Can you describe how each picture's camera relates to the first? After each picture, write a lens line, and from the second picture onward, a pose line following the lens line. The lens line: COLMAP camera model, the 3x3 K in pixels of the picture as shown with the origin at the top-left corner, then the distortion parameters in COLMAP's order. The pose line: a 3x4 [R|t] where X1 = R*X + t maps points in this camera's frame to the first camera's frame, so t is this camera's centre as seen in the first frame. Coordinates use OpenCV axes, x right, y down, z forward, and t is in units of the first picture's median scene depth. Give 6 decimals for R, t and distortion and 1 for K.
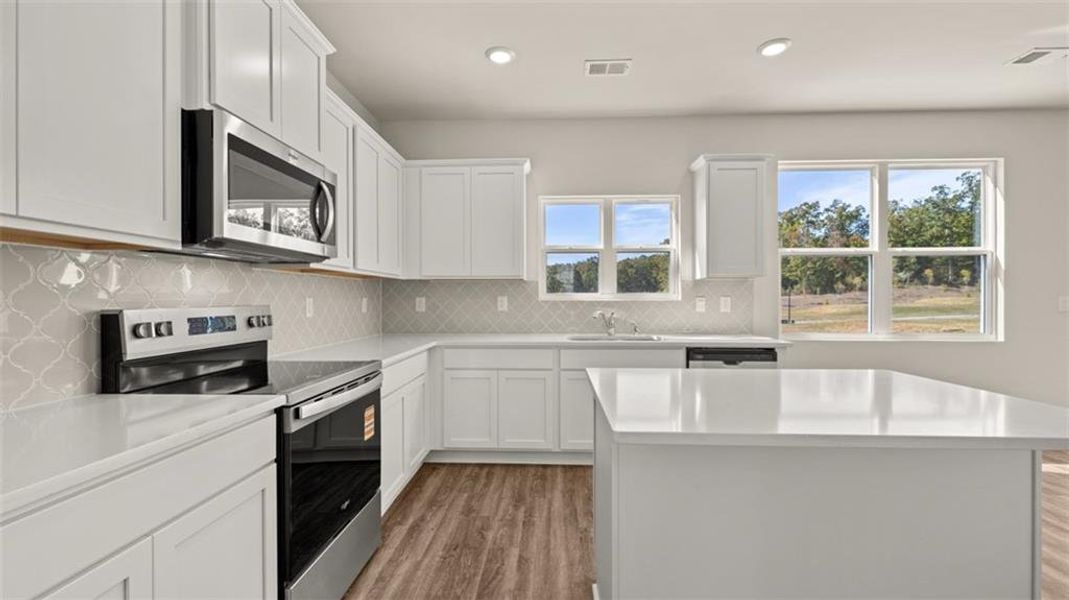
lens RADIAL K [[448.8, 0, 533.8], [0, 448.8, 300.4], [0, 0, 1]] dist [0.000294, -0.000084]
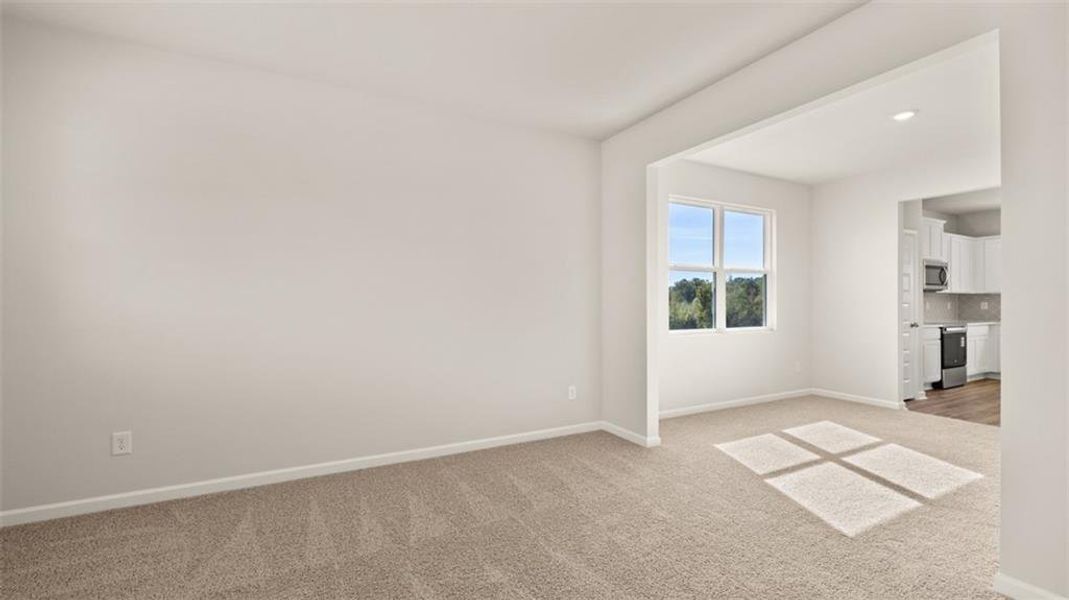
lens RADIAL K [[448.8, 0, 532.7], [0, 448.8, 301.3], [0, 0, 1]] dist [0.000294, -0.000084]
pose [[0.512002, 0.000456, -0.858984, 0.523628], [-0.002587, 0.999996, -0.001012, -0.003418], [0.858981, 0.002741, 0.512001, -2.106301]]
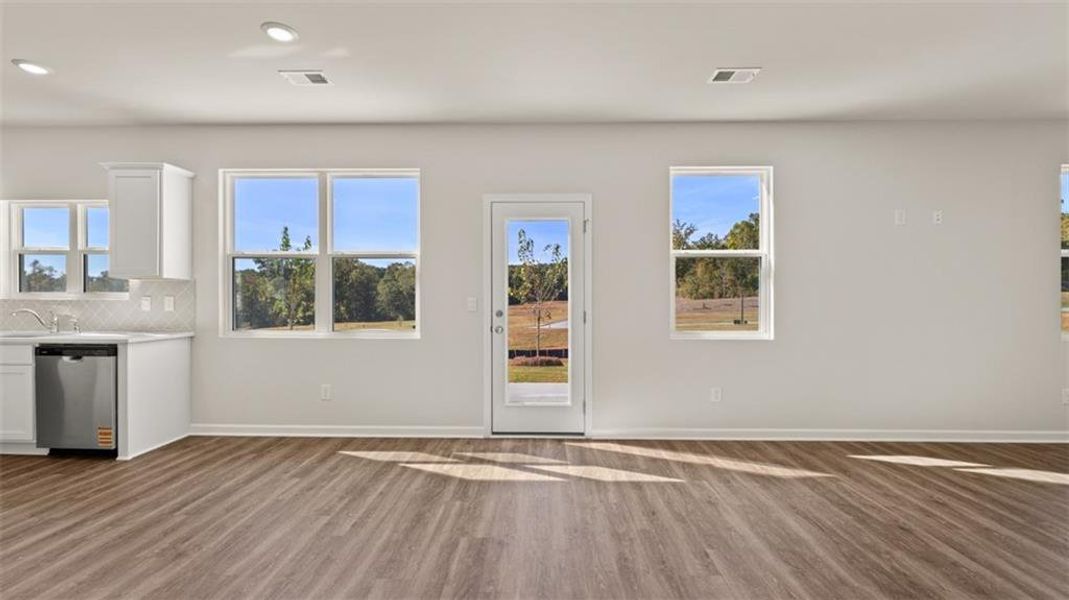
lens RADIAL K [[448.8, 0, 531.6], [0, 448.8, 298.5], [0, 0, 1]] dist [0.000294, -0.000084]
pose [[0.999840, 0.004467, 0.017338, 1.506489], [-0.004412, 0.999985, -0.003182, -0.004586], [-0.017352, 0.003105, 0.999845, -0.090758]]
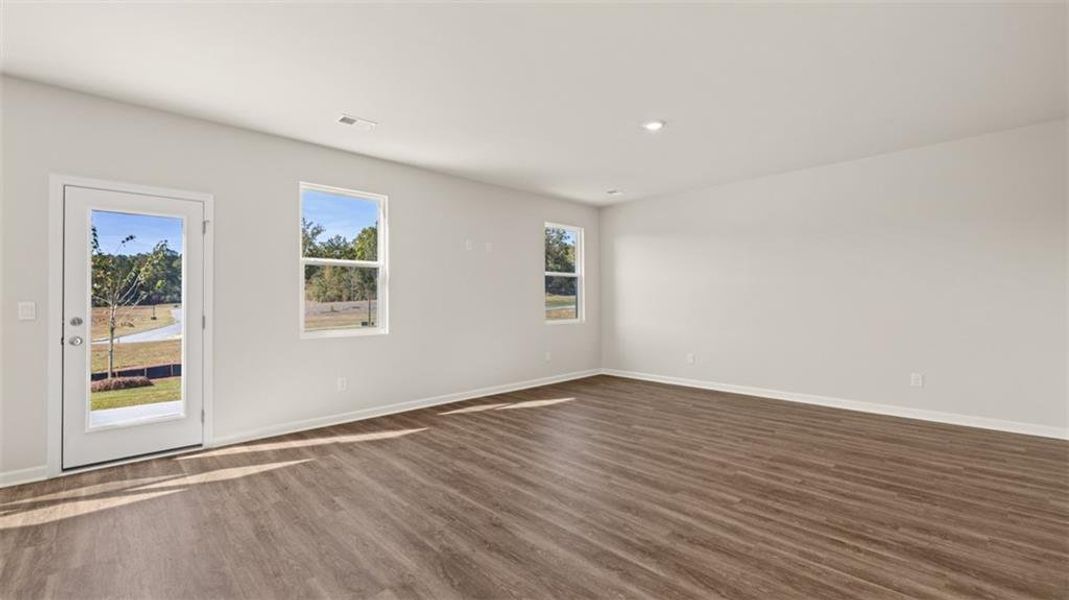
lens RADIAL K [[448.8, 0, 533.0], [0, 448.8, 292.2], [0, 0, 1]] dist [0.000294, -0.000084]
pose [[0.693157, 0.012113, 0.720685, 1.421570], [0.005997, 0.999727, -0.022572, -0.003935], [-0.720762, 0.019968, 0.692895, -0.305037]]
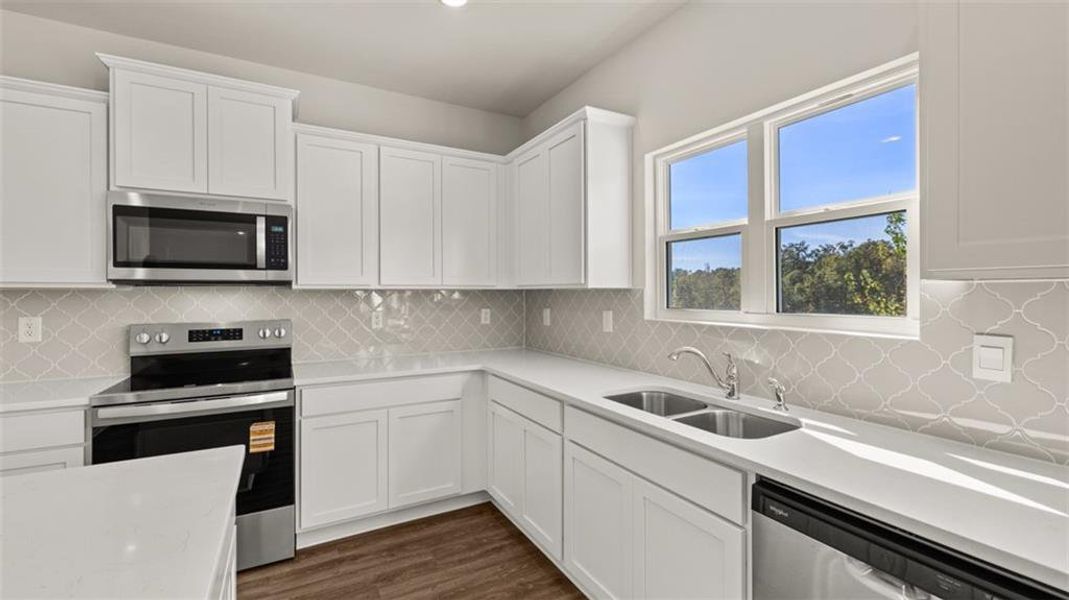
lens RADIAL K [[448.8, 0, 528.4], [0, 448.8, 295.1], [0, 0, 1]] dist [0.000294, -0.000084]
pose [[0.517033, 0.006111, -0.855944, 0.565896], [-0.001729, 0.999980, 0.006095, -0.046453], [0.855964, -0.001671, 0.517033, 0.647883]]
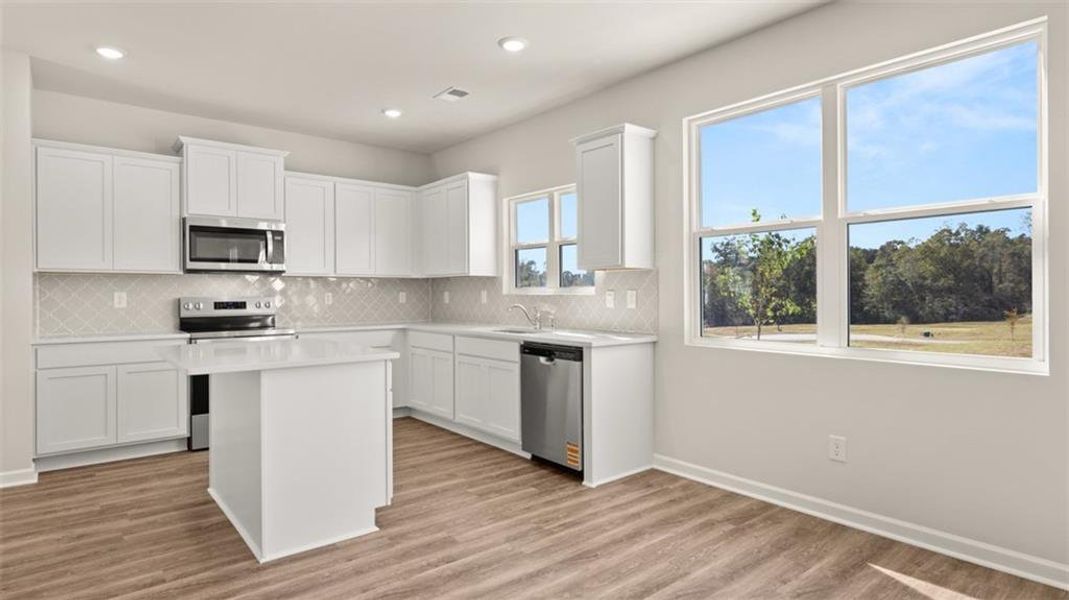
lens RADIAL K [[568.5, 0, 529.1], [0, 568.5, 292.6], [0, 0, 1]] dist [-0.002898, 0.002291]
pose [[0.661738, -0.000021, -0.749735, 1.323010], [-0.000376, 1.000000, -0.000360, -0.003937], [0.749735, 0.000520, 0.661738, 0.160838]]
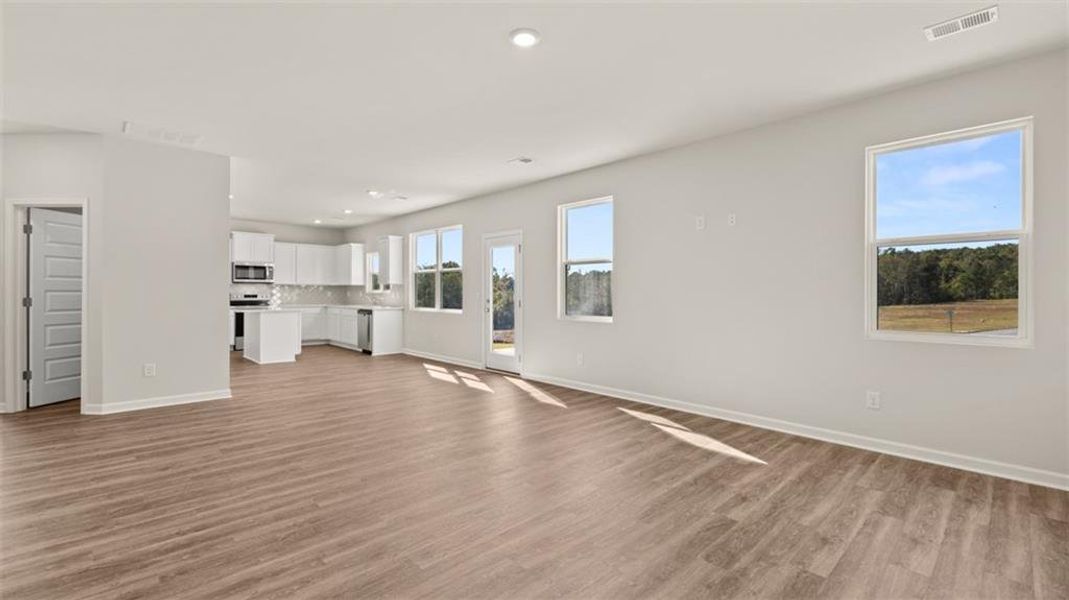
lens RADIAL K [[457.2, 0, 527.4], [0, 457.2, 293.5], [0, 0, 1]] dist [0.000264, -0.000146]
pose [[0.707802, 0.006455, -0.706382, 3.176512], [-0.009402, 0.999956, -0.000283, -0.004124], [0.706348, 0.006841, 0.707831, -0.304798]]
